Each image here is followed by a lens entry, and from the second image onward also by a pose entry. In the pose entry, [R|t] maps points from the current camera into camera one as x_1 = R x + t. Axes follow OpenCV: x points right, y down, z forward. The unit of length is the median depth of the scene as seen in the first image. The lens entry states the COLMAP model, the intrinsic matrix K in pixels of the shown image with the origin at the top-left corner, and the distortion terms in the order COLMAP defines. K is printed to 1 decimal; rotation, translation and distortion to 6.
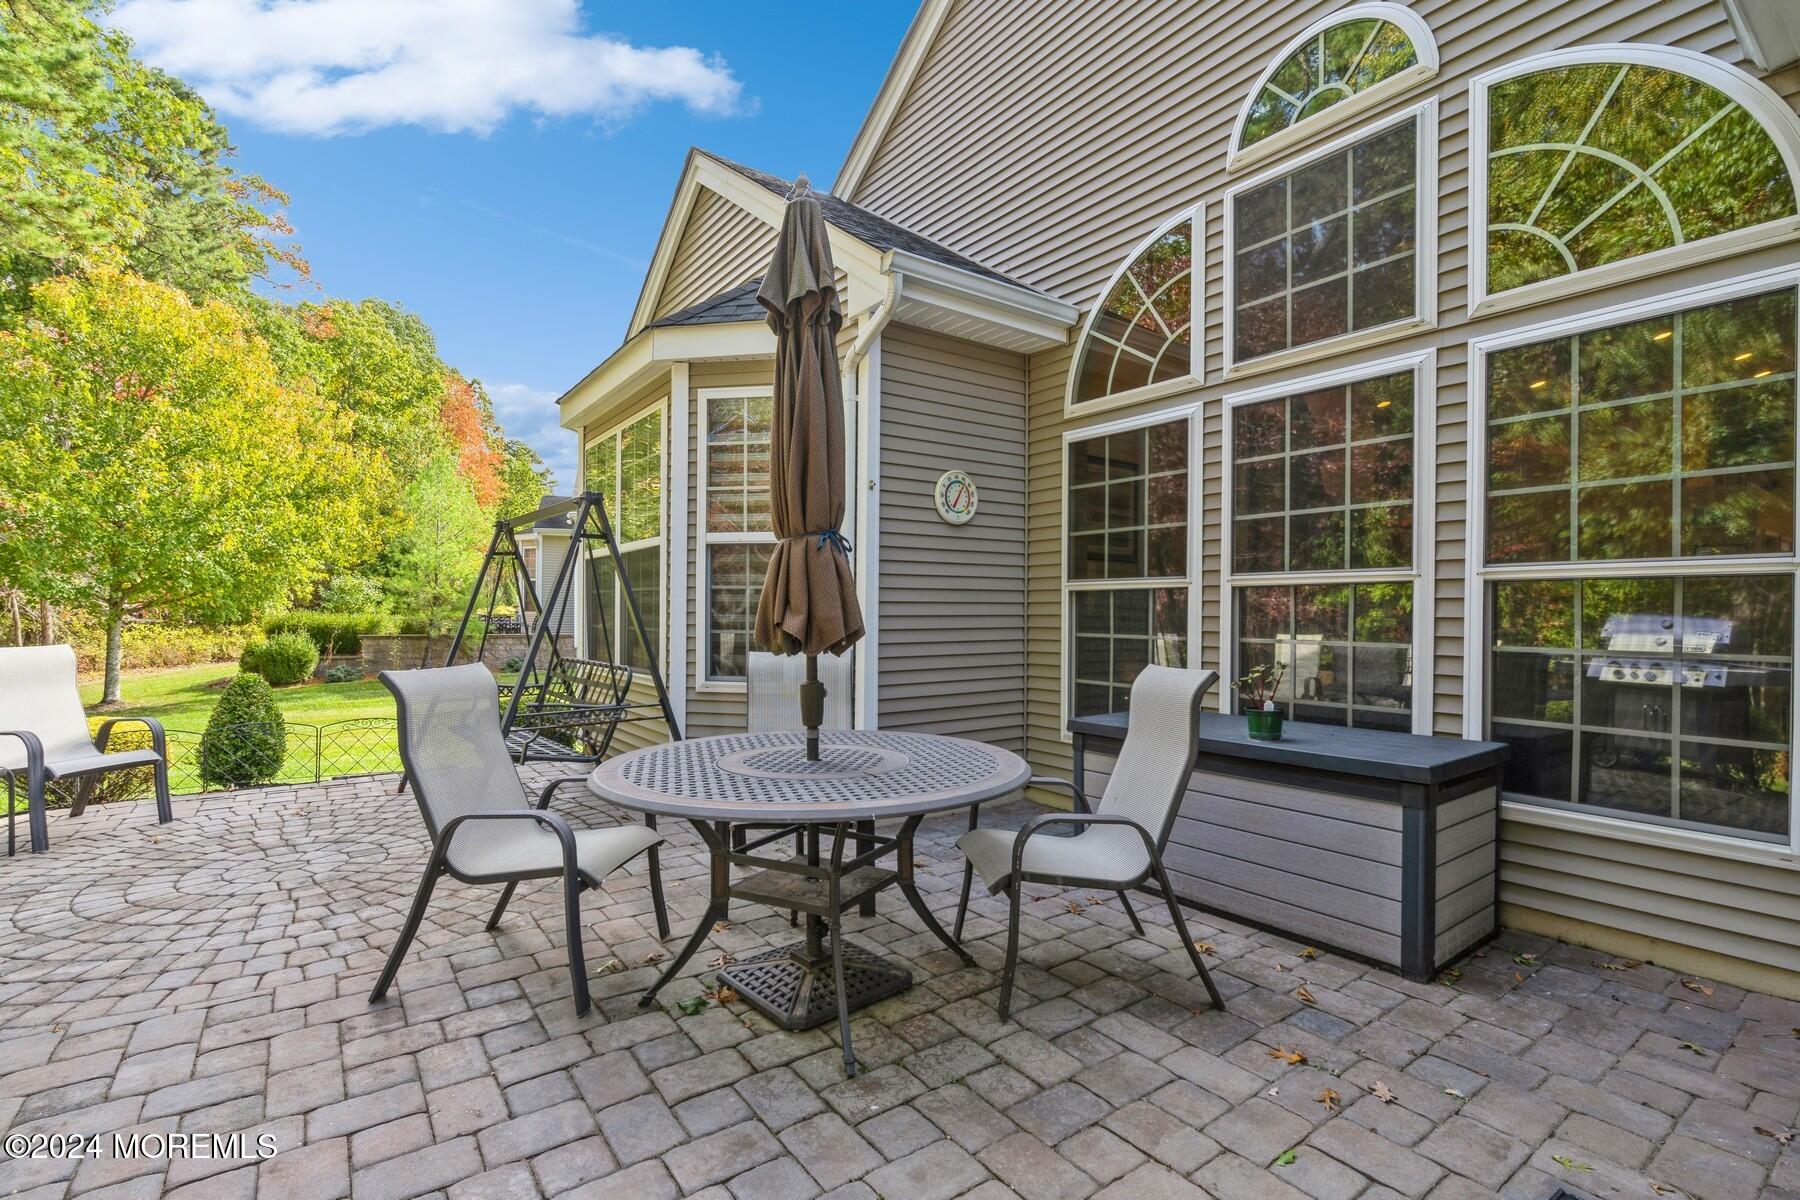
lens RADIAL K [[819.7, 0, 920.4], [0, 819.7, 627.2], [0, 0, 1]] dist [-0.000510, 0.000322]
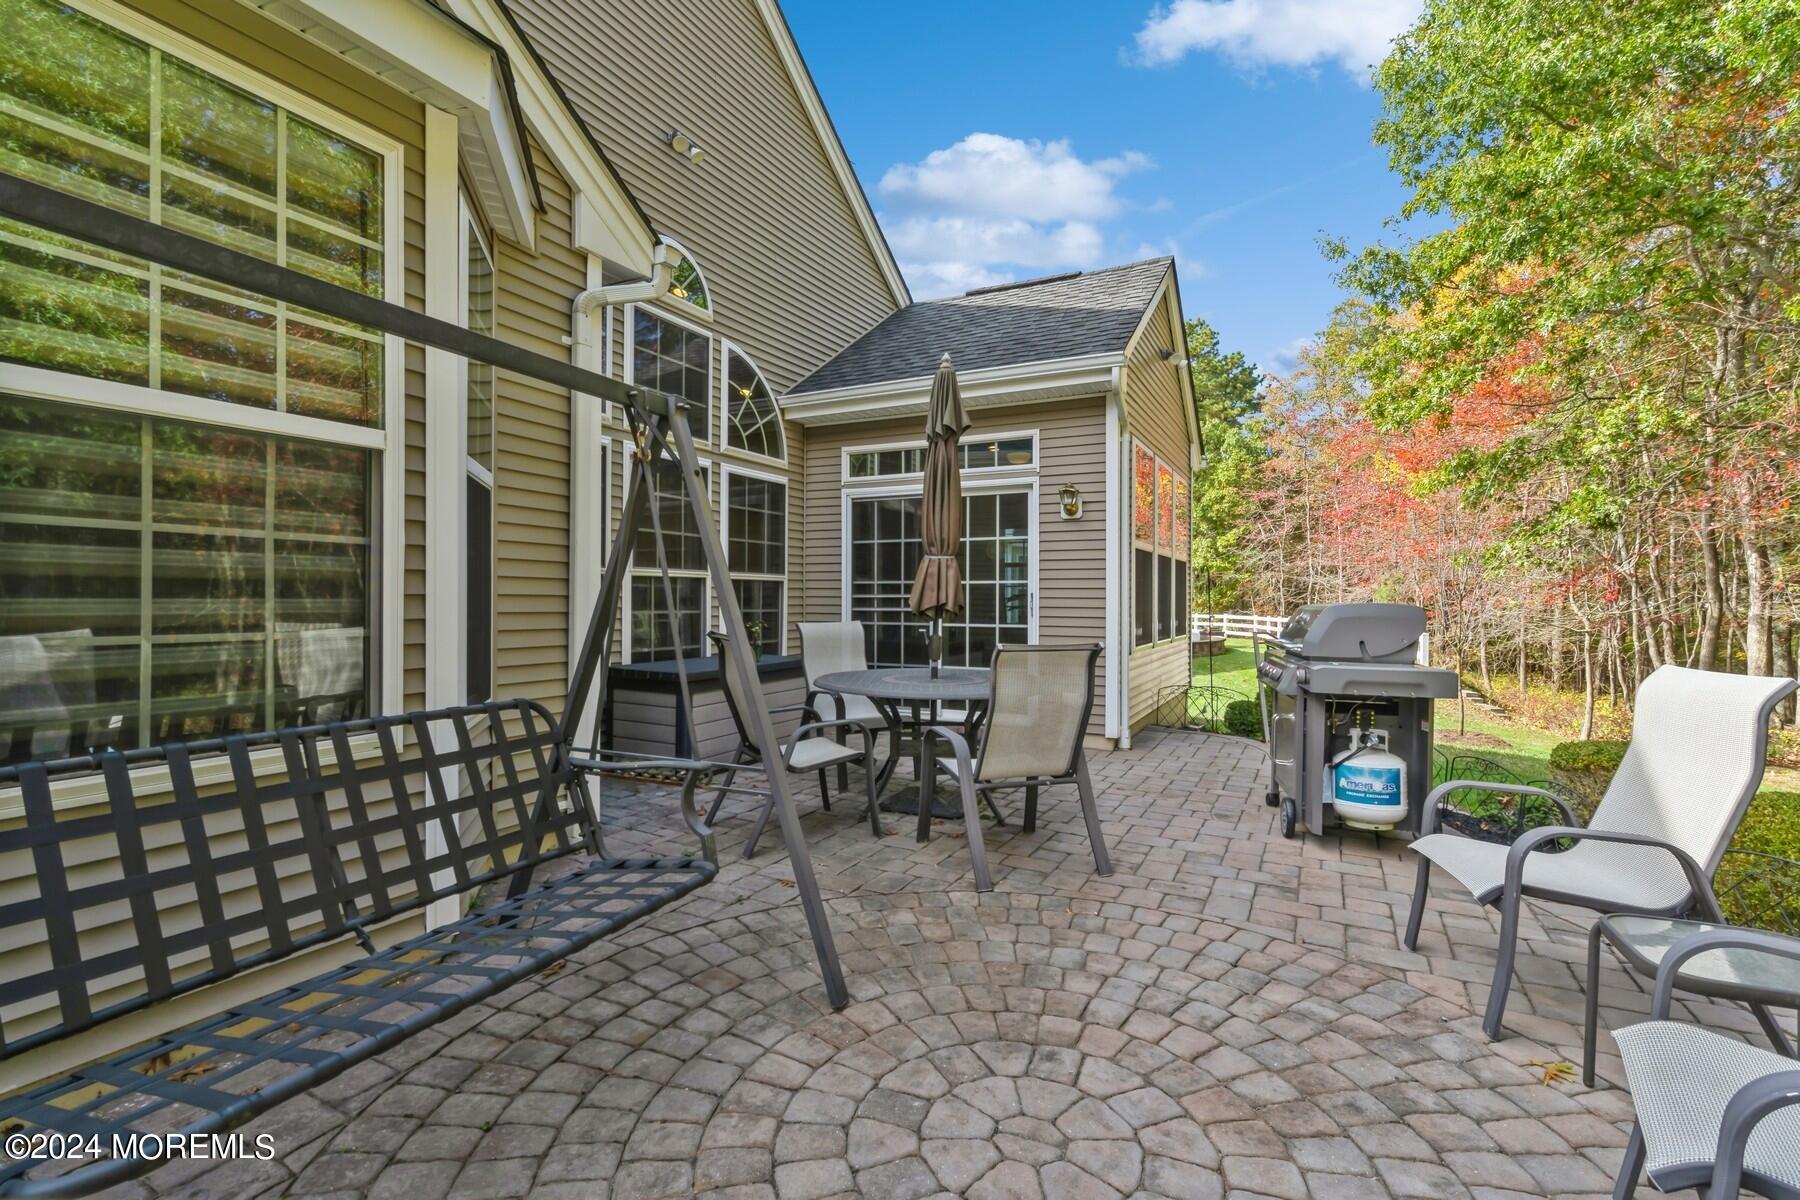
lens RADIAL K [[819.7, 0, 896.3], [0, 819.7, 597.3], [0, 0, 1]] dist [-0.000510, 0.000322]
pose [[-0.440744, -0.000035, 0.897633, -1.324017], [0.004643, 0.999987, 0.002318, -0.014933], [-0.897621, 0.005190, -0.440738, 1.459236]]
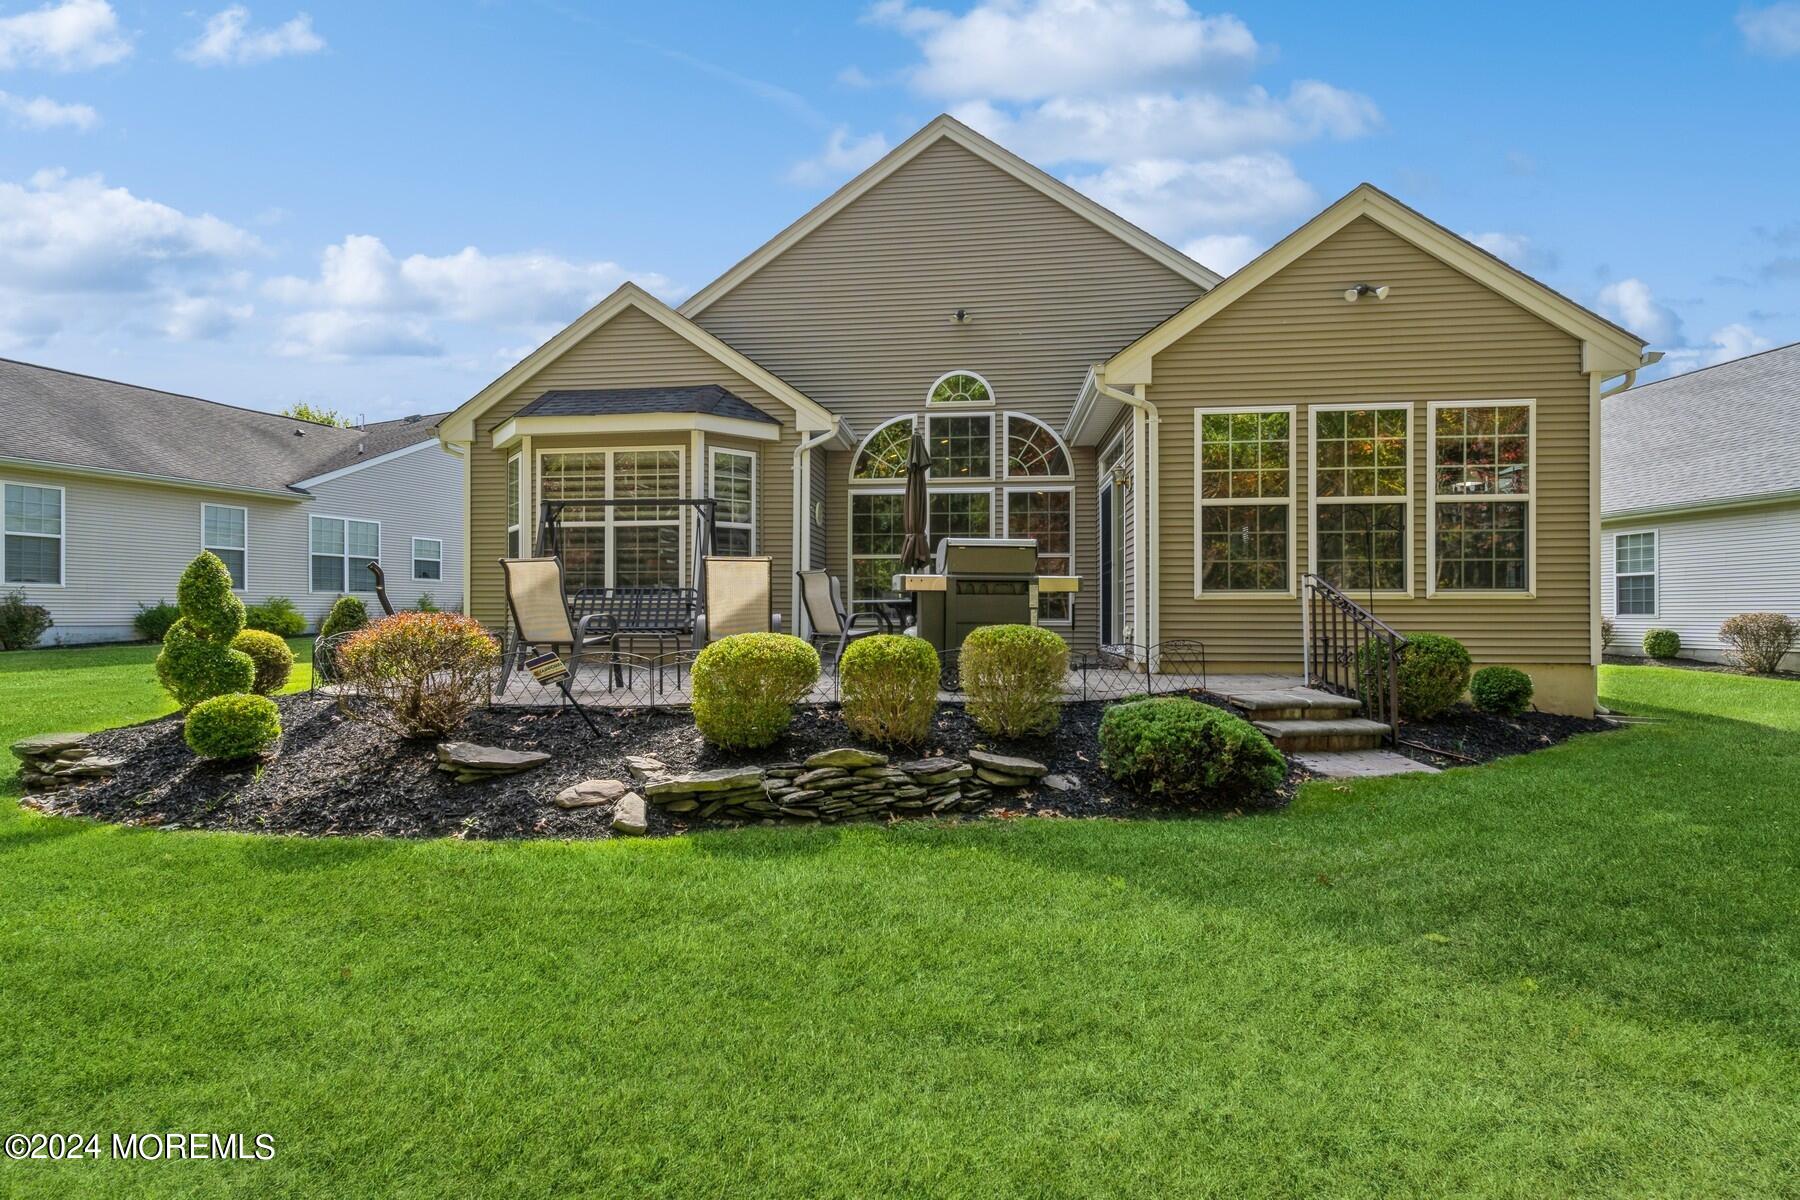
lens RADIAL K [[819.7, 0, 891.6], [0, 819.7, 599.9], [0, 0, 1]] dist [-0.000510, 0.000322]
pose [[0.696678, 0.012609, 0.717273, -2.007319], [0.000617, 0.999835, -0.018176, 0.169343], [-0.717384, 0.013106, 0.696555, -0.989322]]
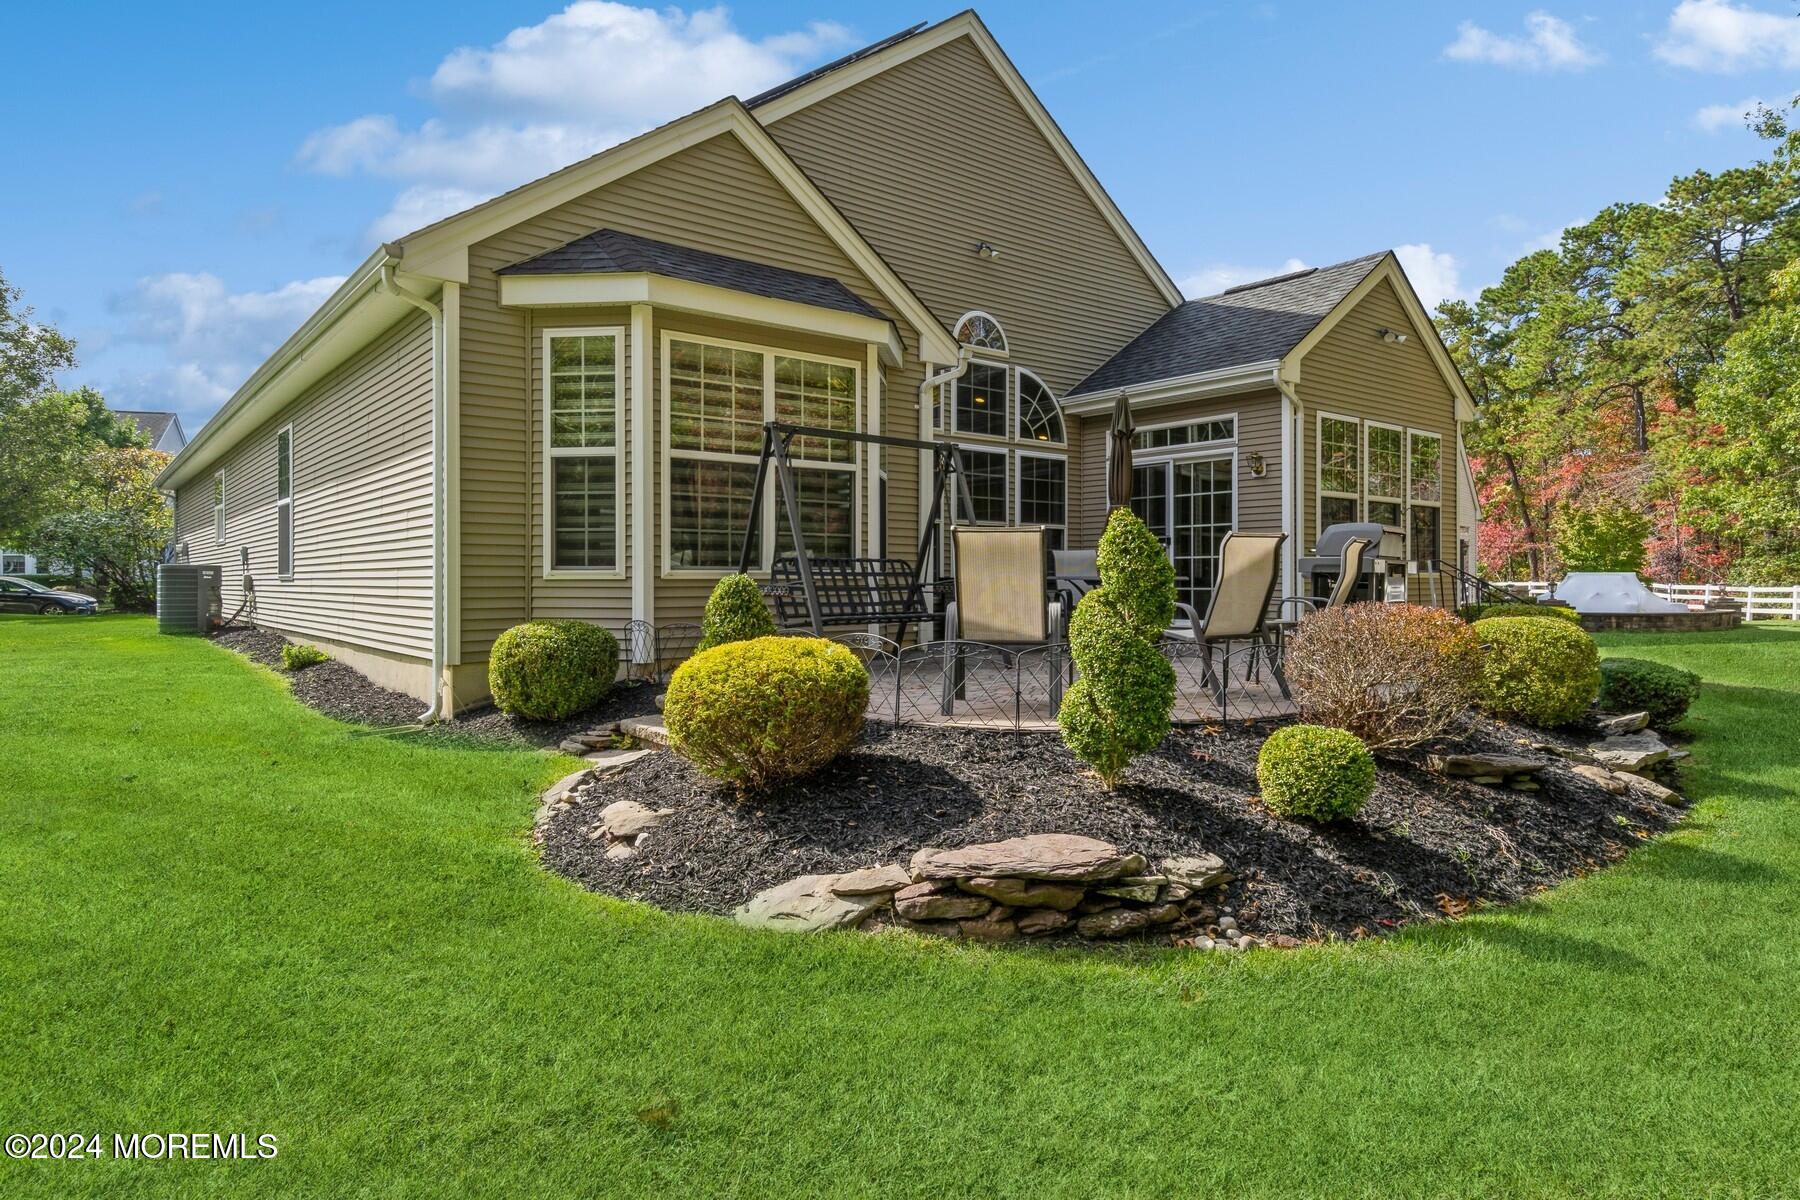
lens RADIAL K [[1050.6, 0, 898.6], [0, 1050.6, 607.5], [0, 0, 1]] dist [-0.041343, -0.000482]
pose [[-0.043712, -0.023994, 0.998756, -3.147871], [0.010378, 0.999647, 0.024469, 0.135987], [-0.998990, 0.011434, -0.043448, 1.558206]]
